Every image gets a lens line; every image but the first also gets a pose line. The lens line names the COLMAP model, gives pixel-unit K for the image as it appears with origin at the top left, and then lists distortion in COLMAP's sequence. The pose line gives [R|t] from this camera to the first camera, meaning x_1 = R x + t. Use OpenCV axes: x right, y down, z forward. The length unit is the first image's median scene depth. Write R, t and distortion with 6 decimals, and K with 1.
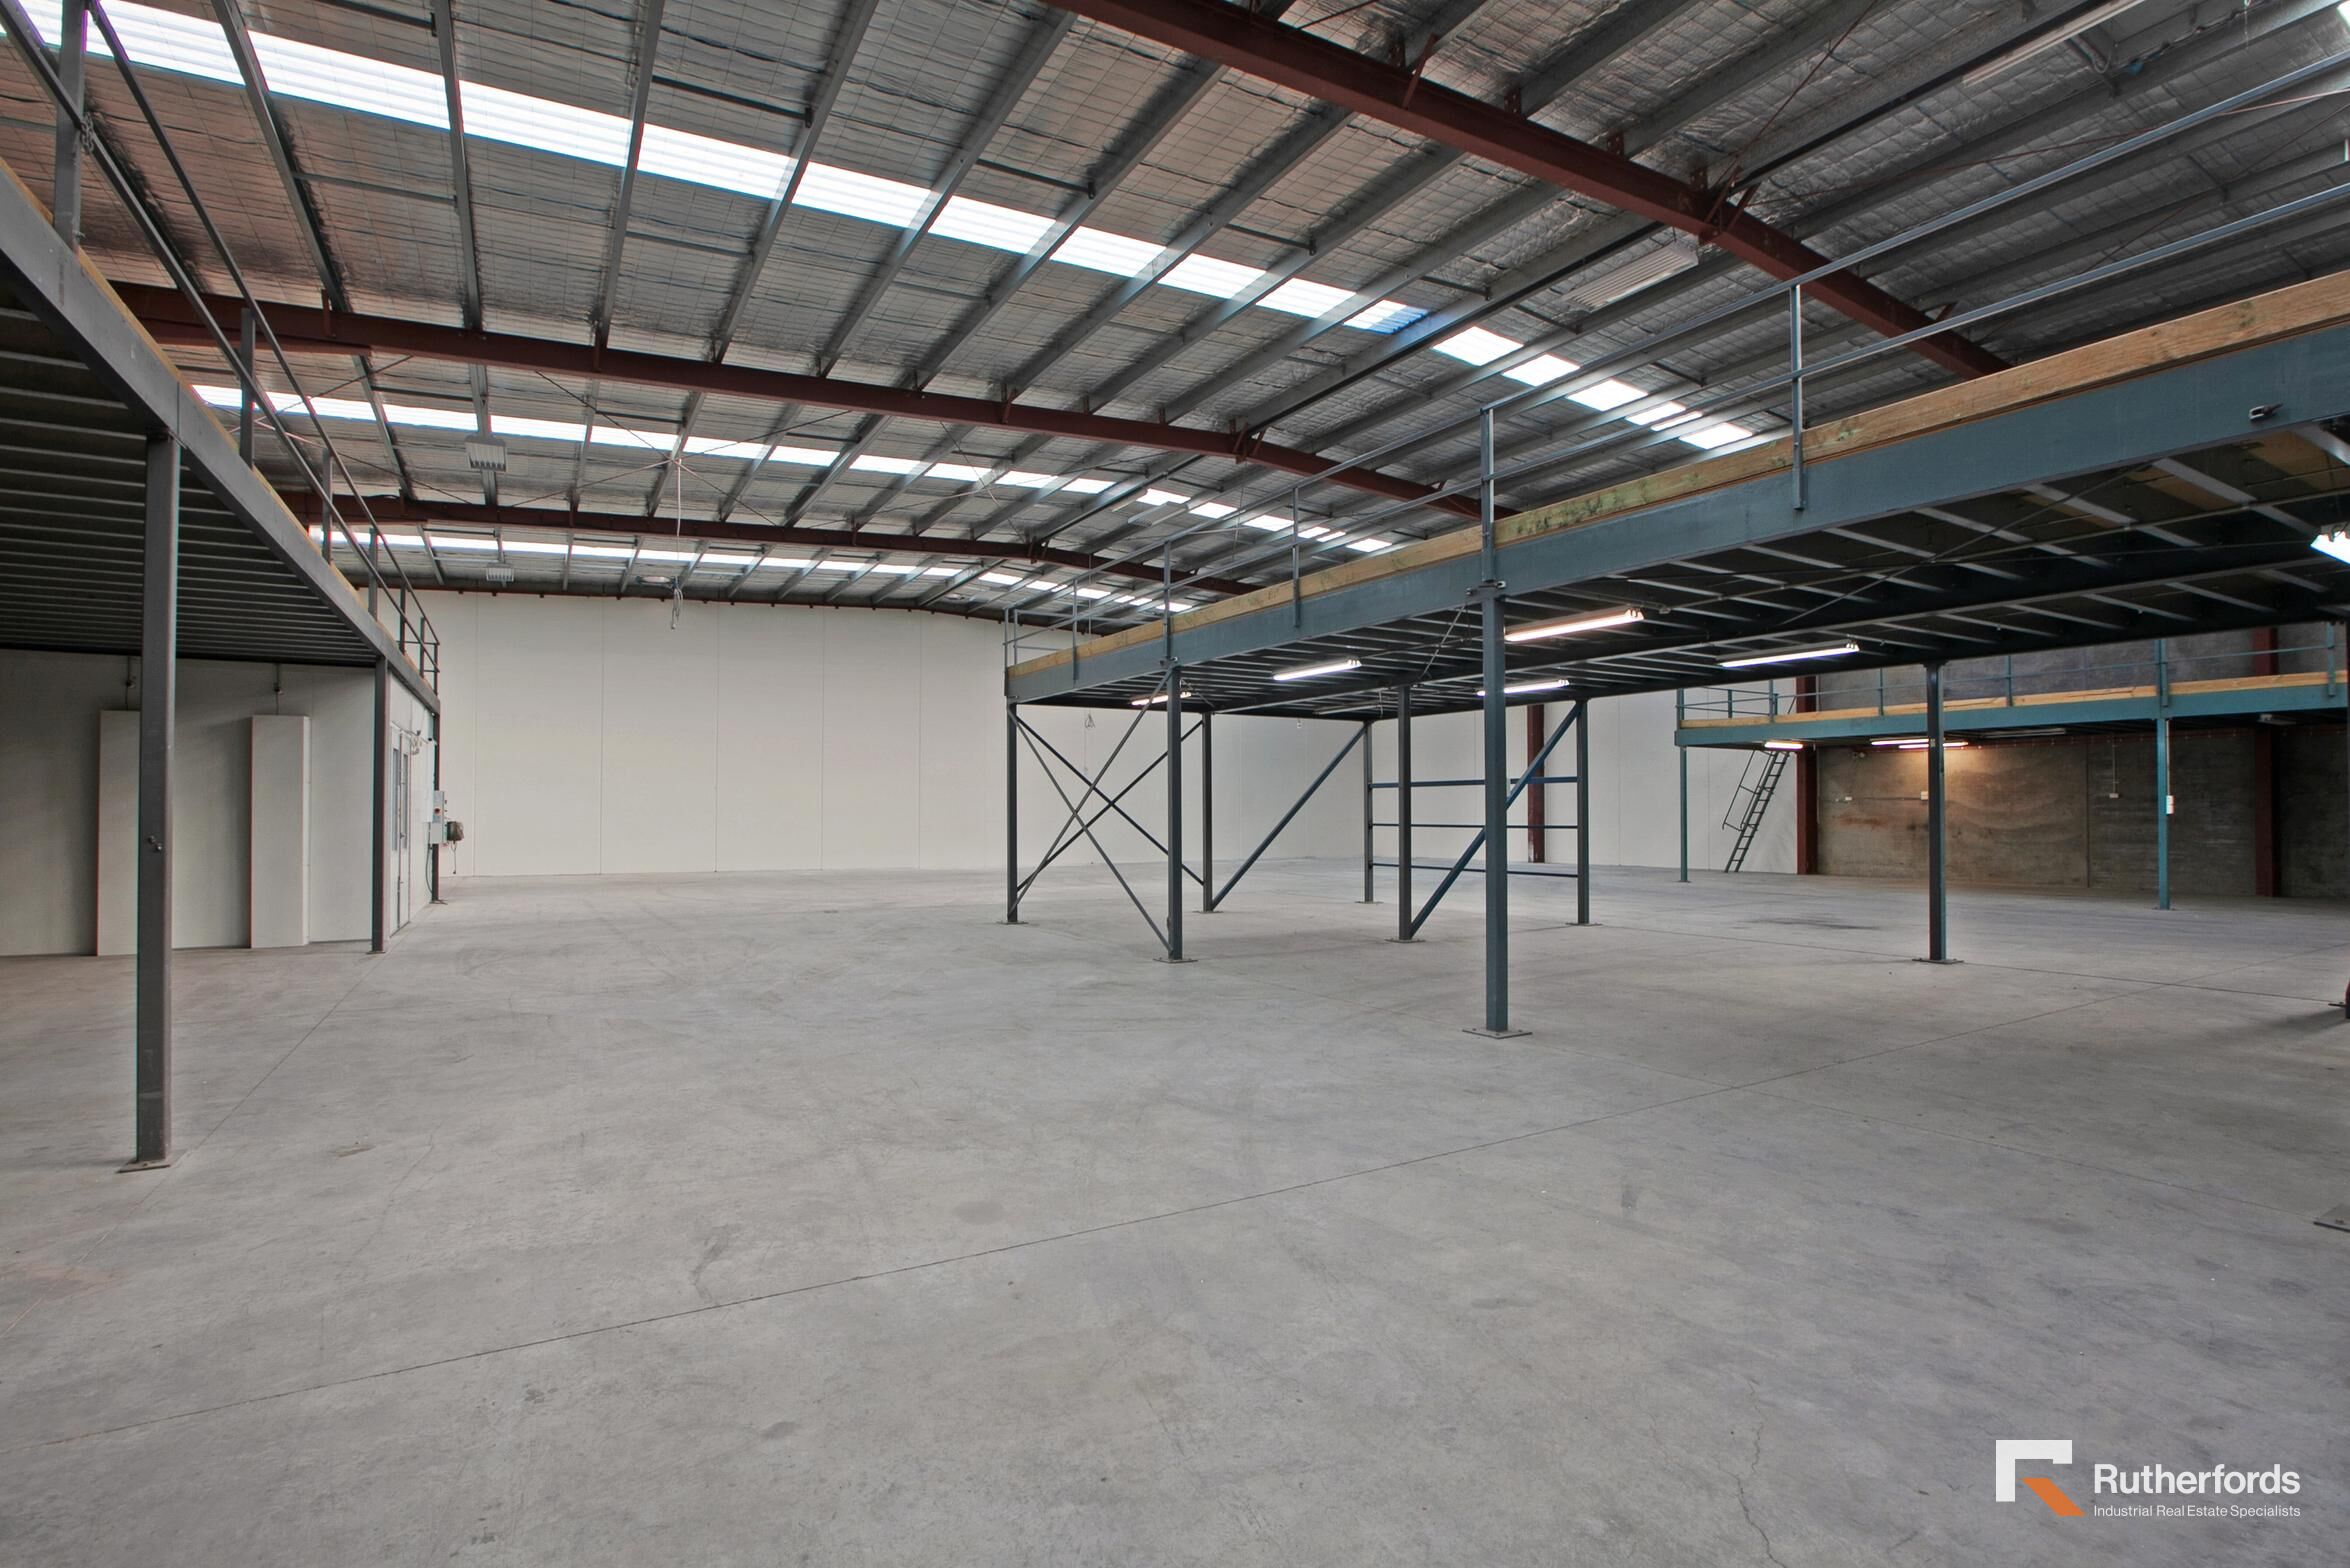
lens RADIAL K [[1102.4, 0, 1208.6], [0, 1102.4, 767.2], [0, 0, 1]] dist [-0.031037, 0.006820]
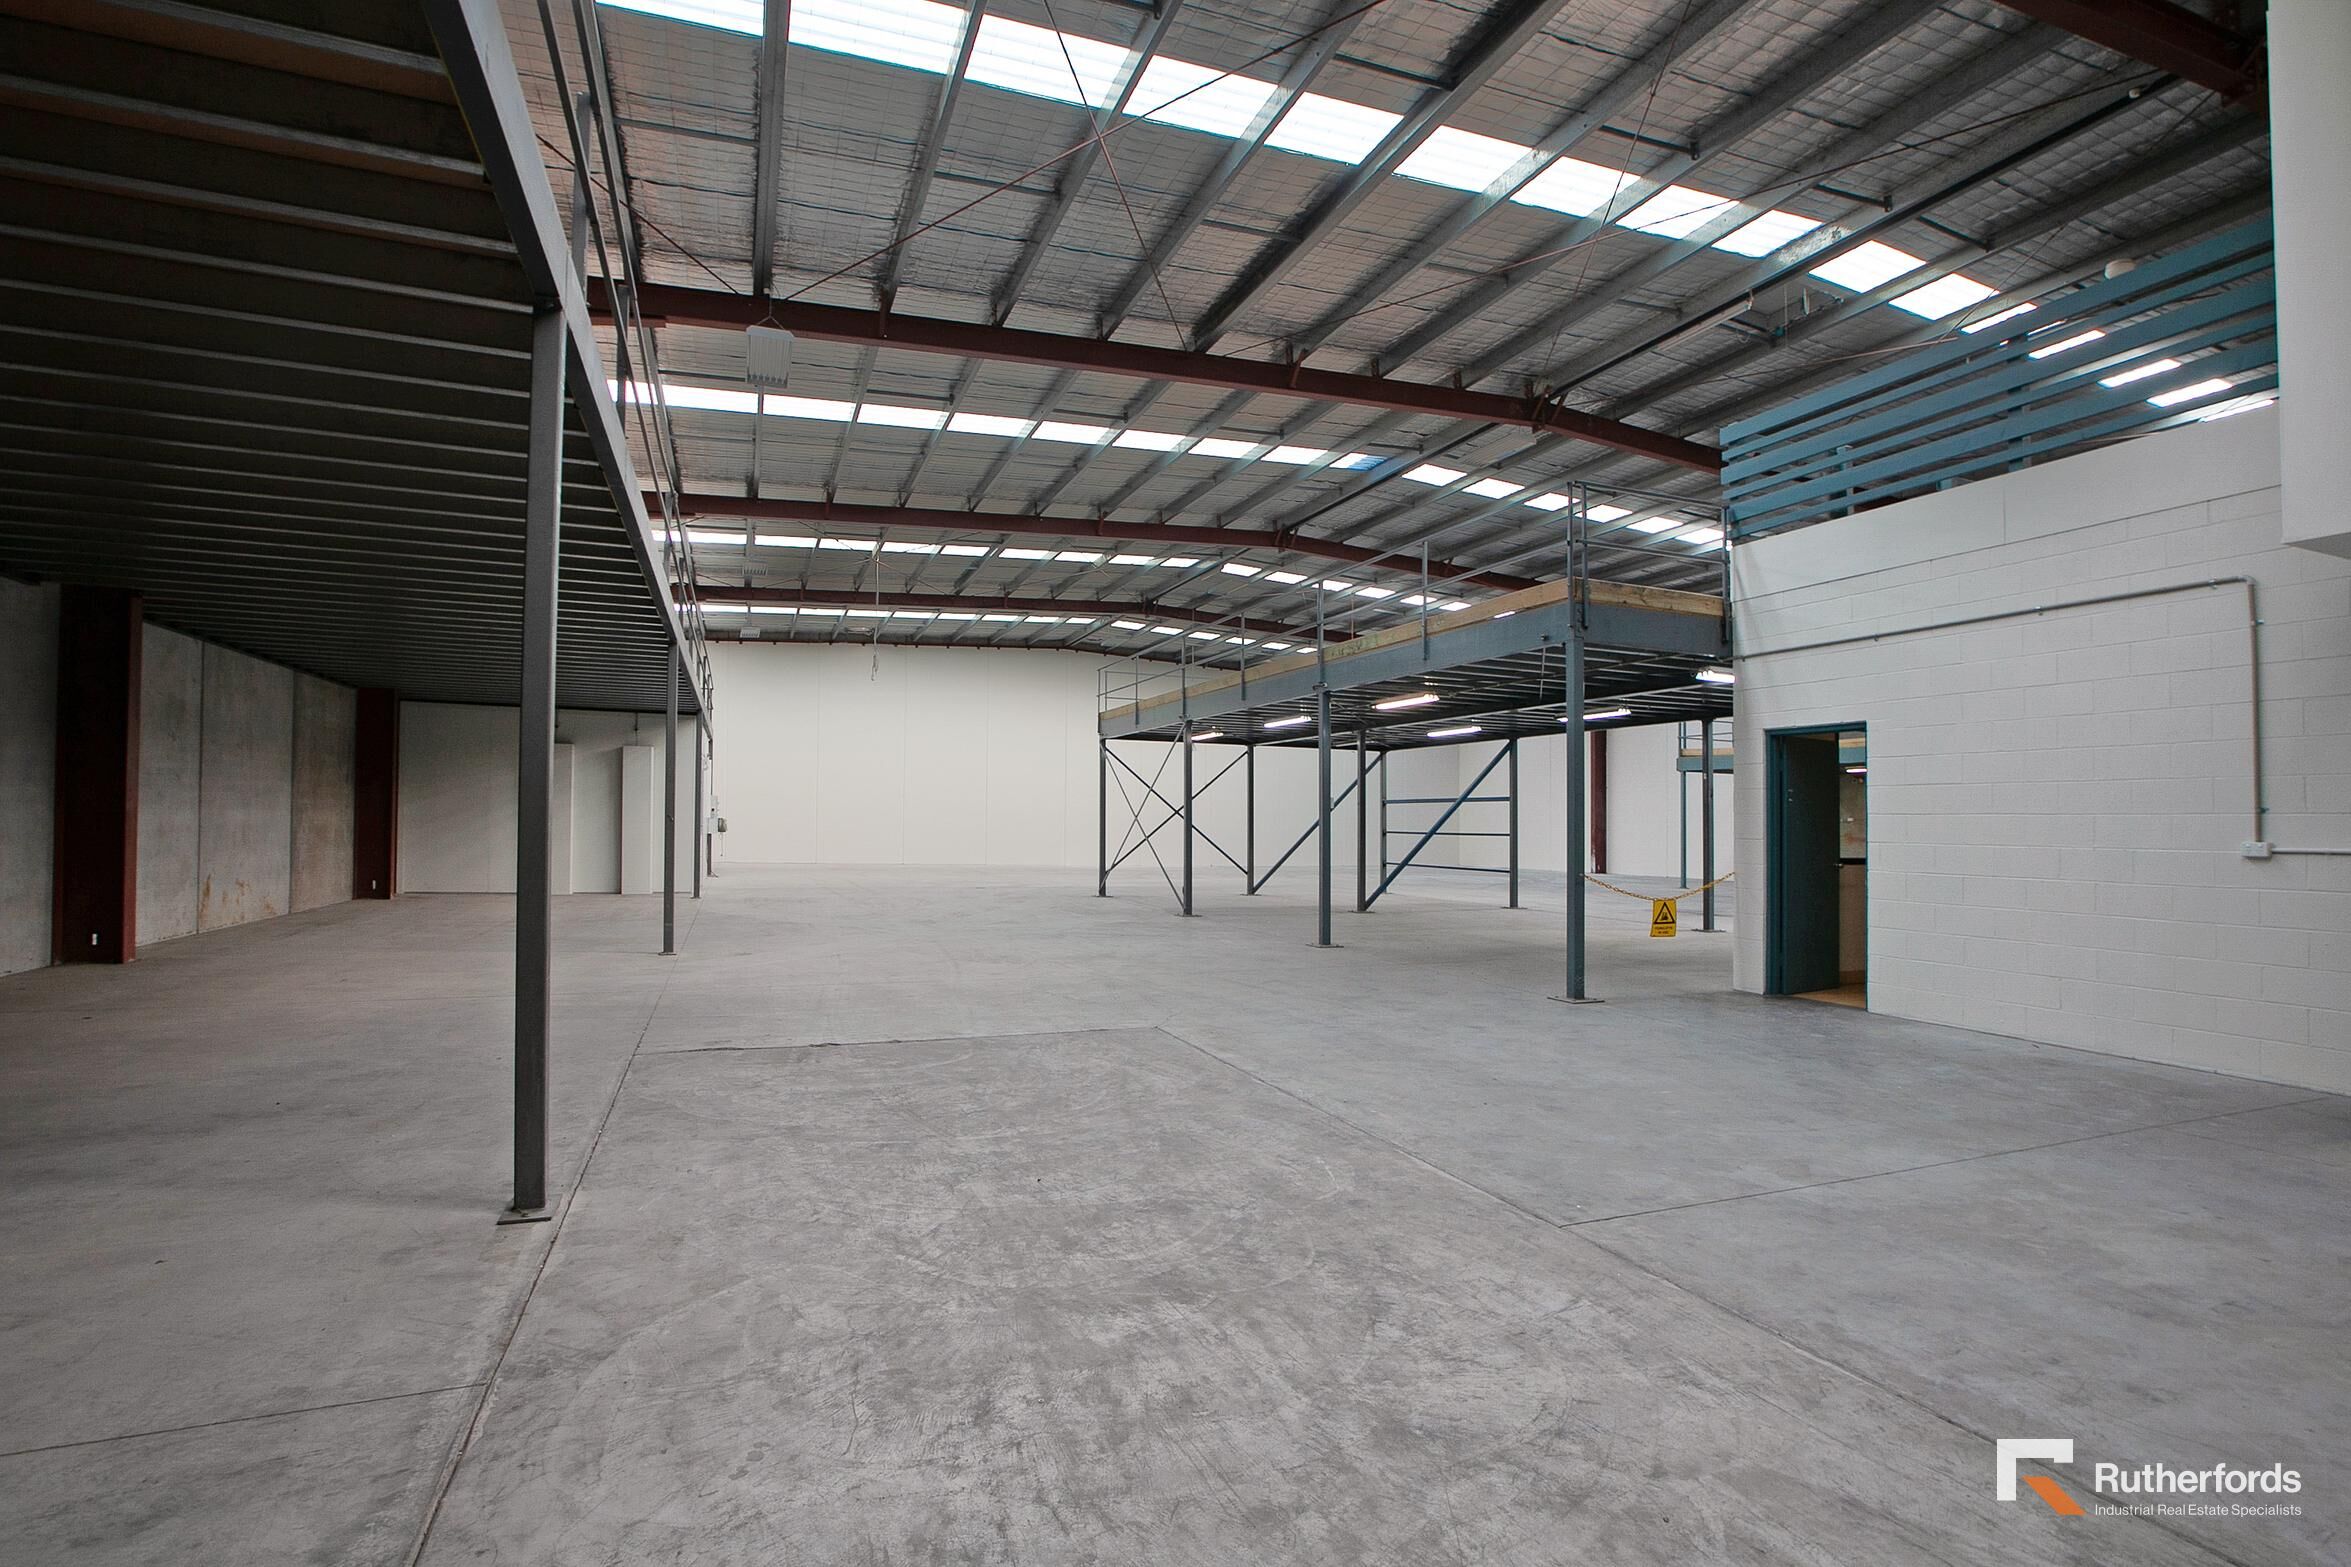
lens RADIAL K [[1176.9, 0, 1183.8], [0, 1176.9, 796.3], [0, 0, 1]] dist [-0.032261, -0.000113]
pose [[0.981621, 0.013476, -0.190363, 0.200531], [-0.010733, 0.999823, 0.015434, -0.008758], [0.190537, -0.013107, 0.981592, -0.426919]]
